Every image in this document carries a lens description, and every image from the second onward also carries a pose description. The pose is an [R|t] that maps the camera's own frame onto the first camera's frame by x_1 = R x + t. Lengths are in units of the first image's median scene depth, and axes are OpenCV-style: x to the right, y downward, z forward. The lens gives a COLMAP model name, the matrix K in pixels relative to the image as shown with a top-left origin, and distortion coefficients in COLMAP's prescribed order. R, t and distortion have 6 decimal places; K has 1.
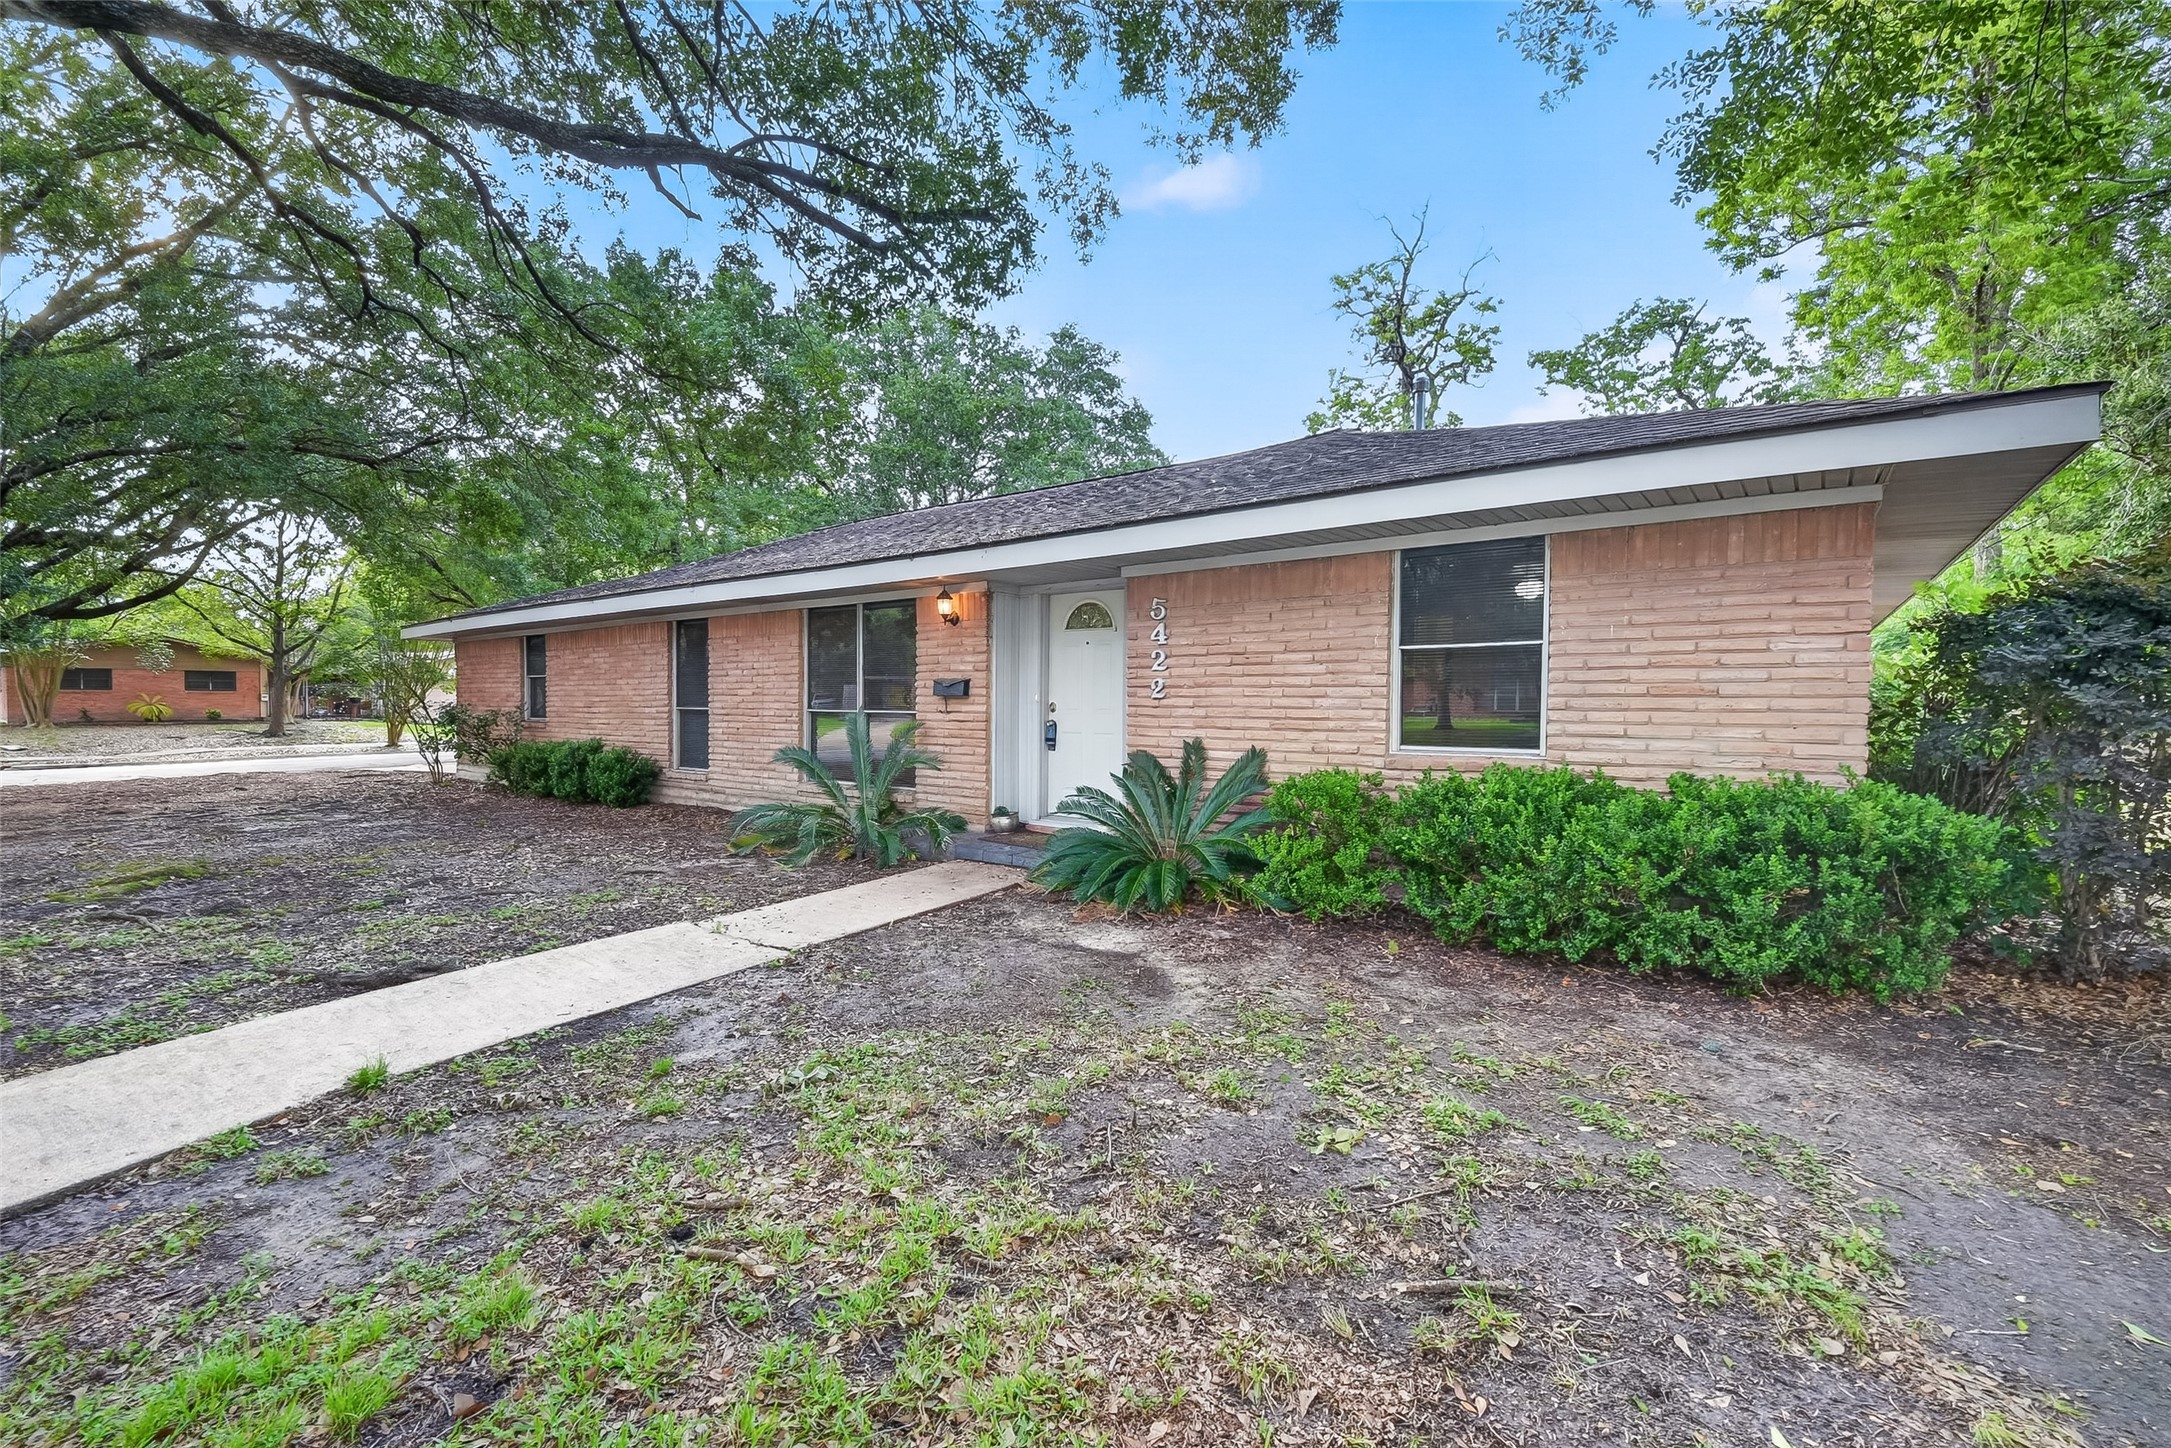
lens RADIAL K [[930.2, 0, 1086.3], [0, 930.2, 720.0], [0, 0, 1]] dist [-0.004364, -0.000194]
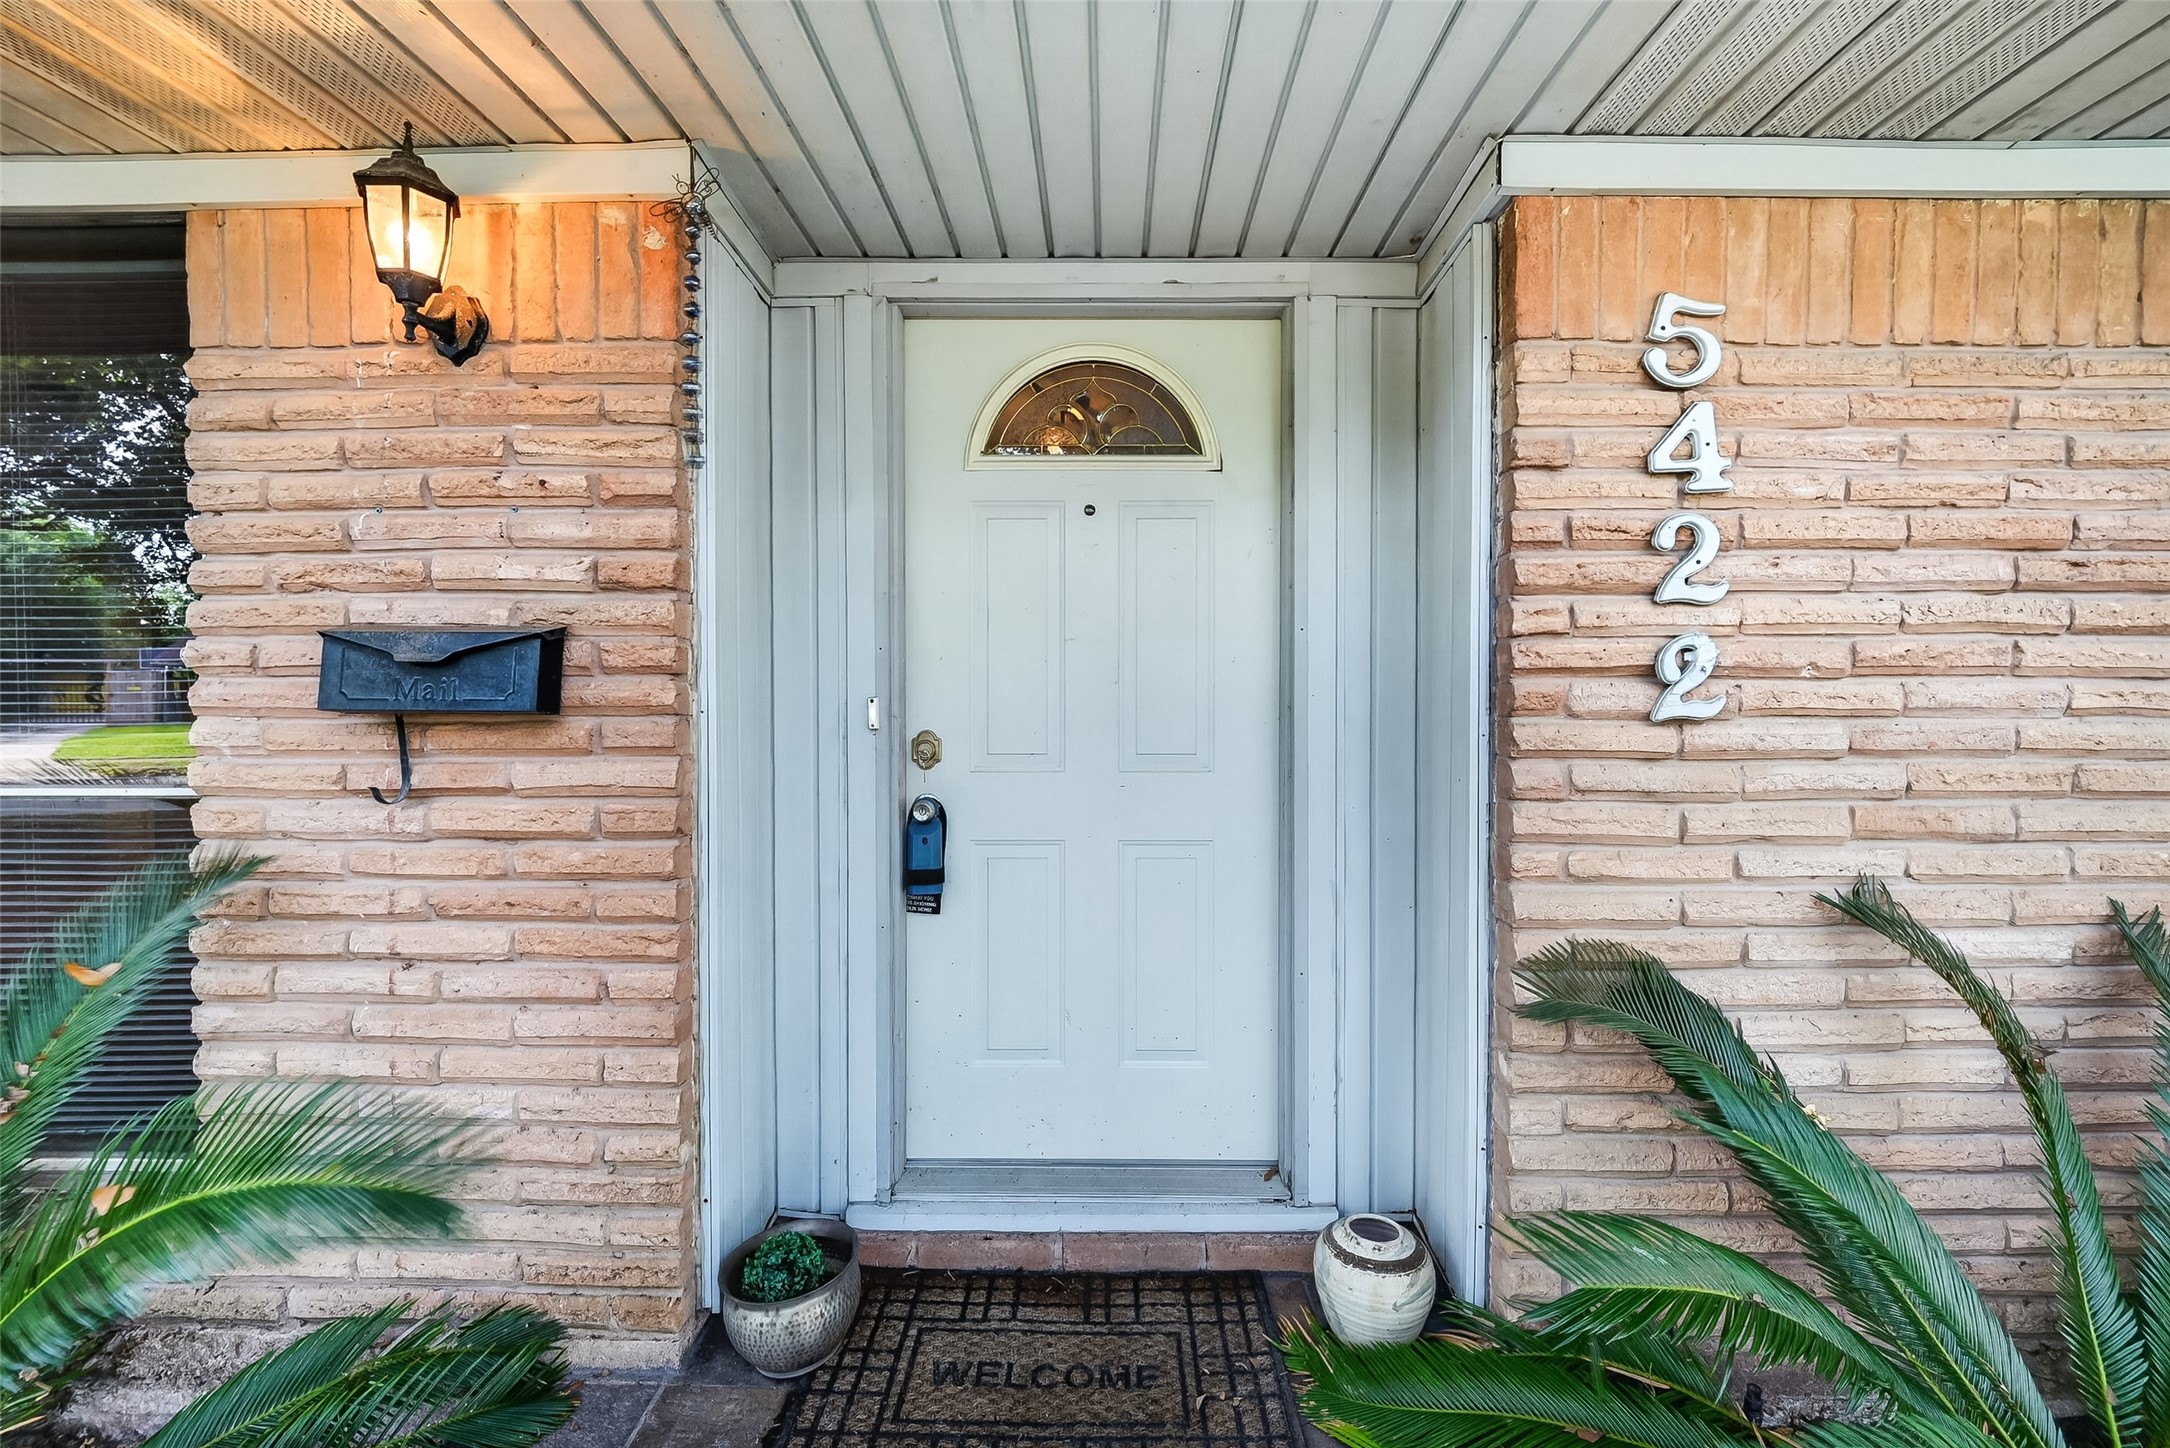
lens RADIAL K [[929.7, 0, 1113.4], [0, 929.7, 690.8], [0, 0, 1]] dist [-0.004364, -0.000194]
pose [[0.795015, -0.008360, 0.606532, -0.154629], [0.016963, 0.999820, -0.008453, -0.027109], [-0.606353, 0.017008, 0.795014, 0.776243]]
